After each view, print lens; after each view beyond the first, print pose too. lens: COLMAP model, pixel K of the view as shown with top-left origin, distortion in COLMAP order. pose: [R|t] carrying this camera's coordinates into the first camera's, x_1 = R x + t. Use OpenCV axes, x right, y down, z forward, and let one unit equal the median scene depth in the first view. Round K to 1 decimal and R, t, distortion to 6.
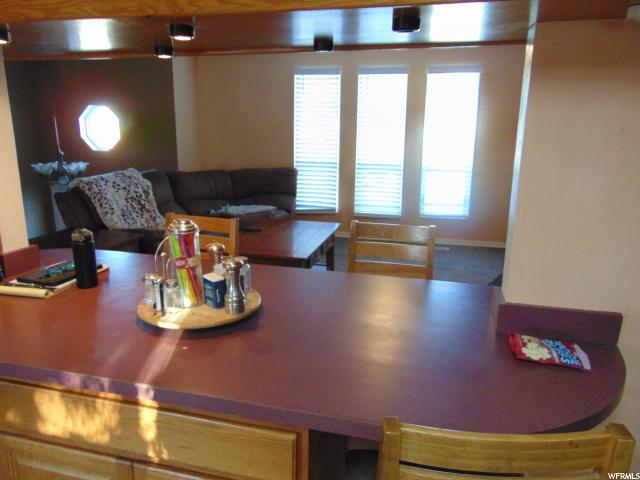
lens RADIAL K [[469.8, 0, 320.0], [0, 469.8, 240.0], [0, 0, 1]] dist [0.006608, 0.002363]
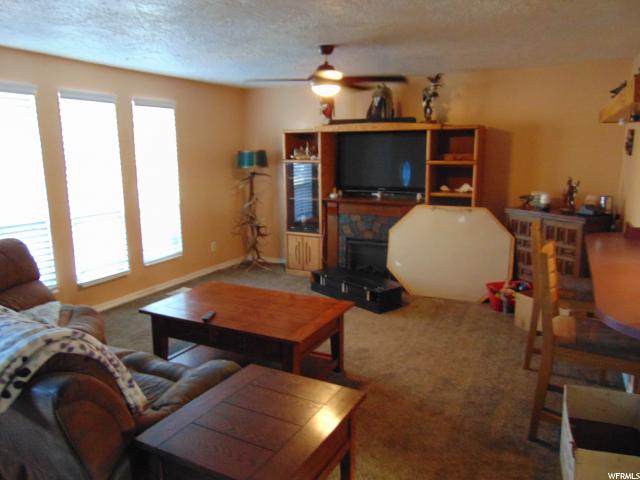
lens RADIAL K [[469.8, 0, 320.0], [0, 469.8, 240.0], [0, 0, 1]] dist [0.006608, 0.002363]
pose [[0.230390, -0.198813, 0.952572, -0.516239], [0.221657, 0.963894, 0.147566, -0.179185], [-0.947517, 0.177147, 0.266140, 0.520099]]
